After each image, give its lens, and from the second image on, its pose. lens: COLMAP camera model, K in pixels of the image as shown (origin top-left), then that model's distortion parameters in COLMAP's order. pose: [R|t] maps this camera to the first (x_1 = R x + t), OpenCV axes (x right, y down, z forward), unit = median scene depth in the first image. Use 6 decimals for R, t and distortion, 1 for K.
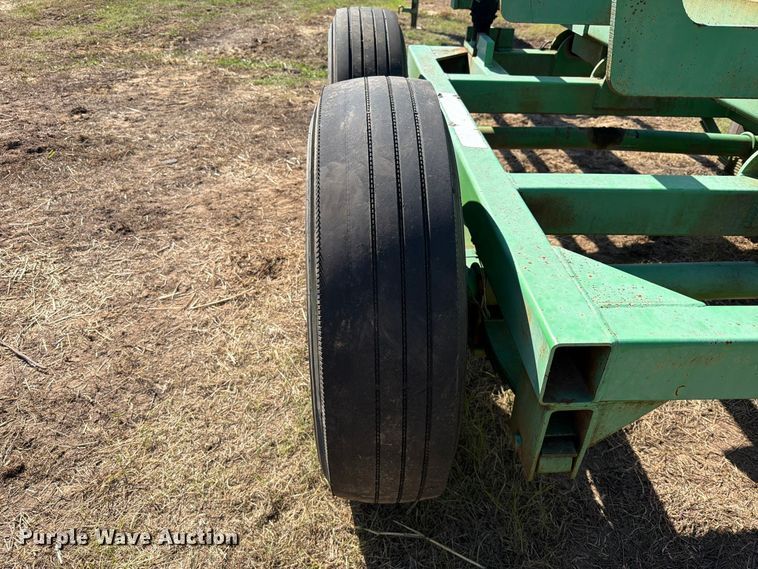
lens RADIAL K [[540.7, 0, 366.9], [0, 540.7, 285.1], [0, 0, 1]] dist [-0.007434, -0.001055]
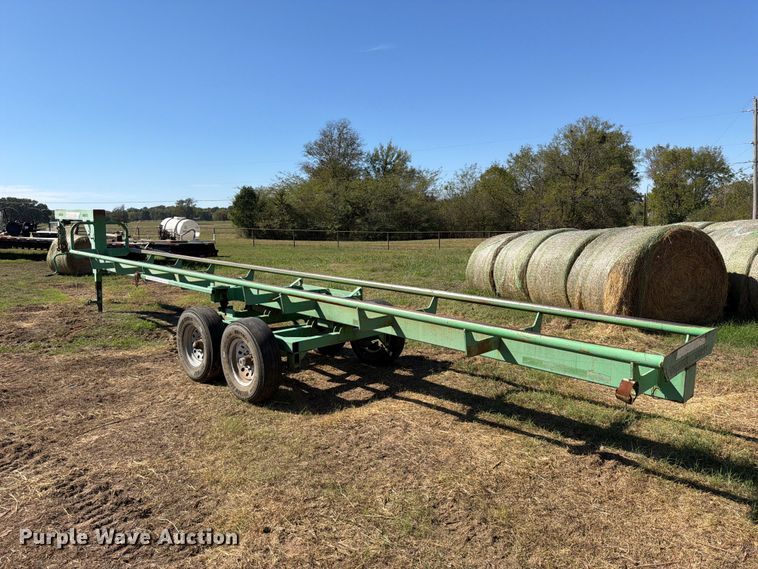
lens RADIAL K [[511.4, 0, 387.9], [0, 511.4, 305.6], [0, 0, 1]] dist [0.063923, -0.094418]
pose [[0.724057, -0.130825, 0.677220, -0.875148], [0.393765, 0.884526, -0.250126, 0.497245], [-0.566295, 0.447771, 0.691961, -1.253213]]
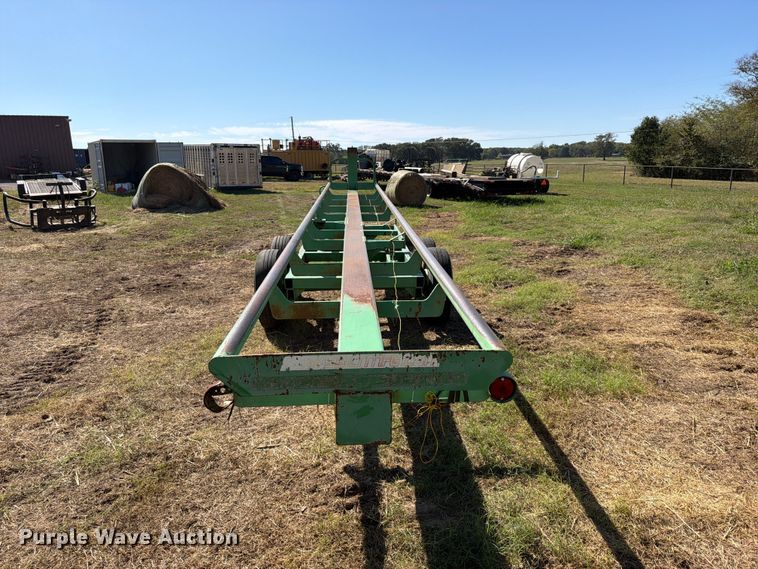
lens RADIAL K [[523.2, 0, 379.0], [0, 523.2, 284.5], [0, 0, 1]] dist [0.049128, -0.060914]
pose [[0.999609, -0.025647, 0.011137, 0.402163], [0.027913, 0.938537, -0.344049, 0.703655], [-0.001629, 0.344226, 0.938886, -1.507434]]
